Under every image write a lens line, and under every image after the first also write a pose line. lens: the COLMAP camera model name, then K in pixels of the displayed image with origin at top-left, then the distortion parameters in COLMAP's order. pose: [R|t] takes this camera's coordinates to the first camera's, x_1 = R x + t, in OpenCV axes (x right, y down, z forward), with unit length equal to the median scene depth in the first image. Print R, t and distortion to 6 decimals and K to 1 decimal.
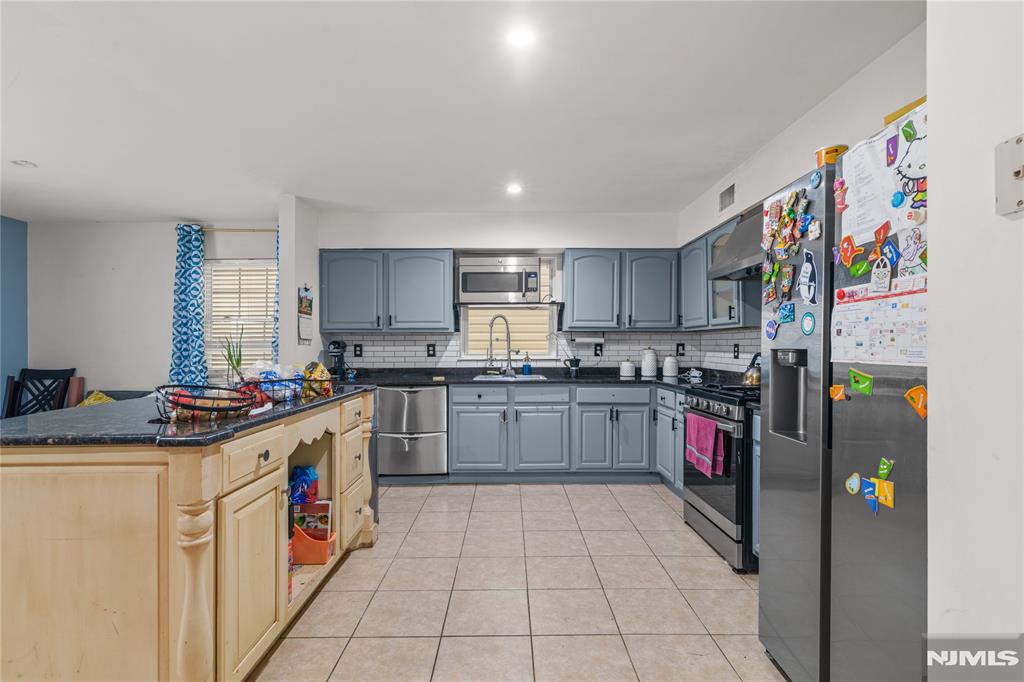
lens RADIAL K [[478.4, 0, 510.9], [0, 478.4, 347.2], [0, 0, 1]] dist [0.007293, -0.000433]
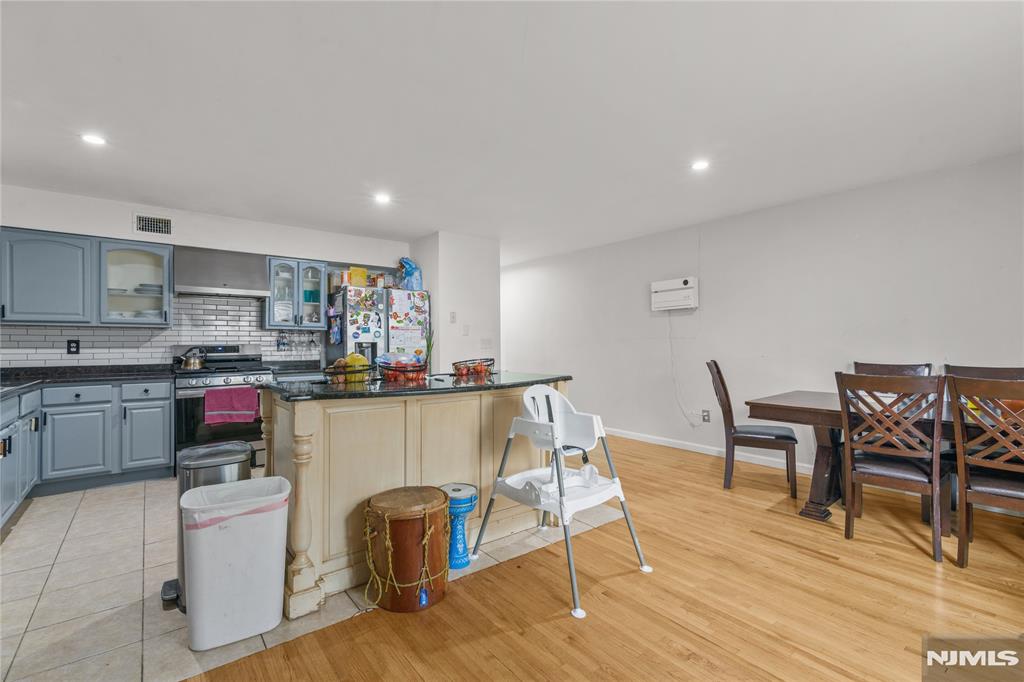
lens RADIAL K [[462.6, 0, 513.6], [0, 462.6, 339.6], [0, 0, 1]] dist [0.010653, 0.000170]
pose [[-0.613150, 0.009995, 0.789903, -0.939194], [0.005585, 0.999950, -0.008318, 0.007462], [-0.789947, -0.000689, -0.613175, 0.853301]]
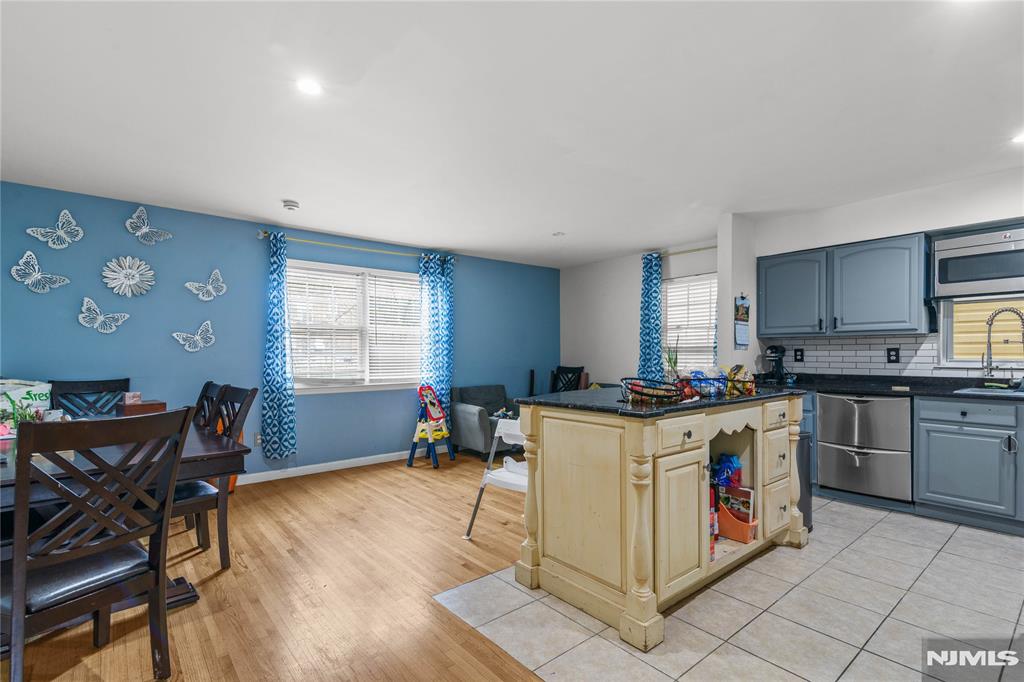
lens RADIAL K [[478.4, 0, 510.9], [0, 478.4, 347.2], [0, 0, 1]] dist [0.007293, -0.000433]
pose [[0.630133, -0.008060, -0.776445, 0.081664], [0.000521, 0.999950, -0.009957, 0.000115], [0.776487, 0.005869, 0.630106, -0.082964]]
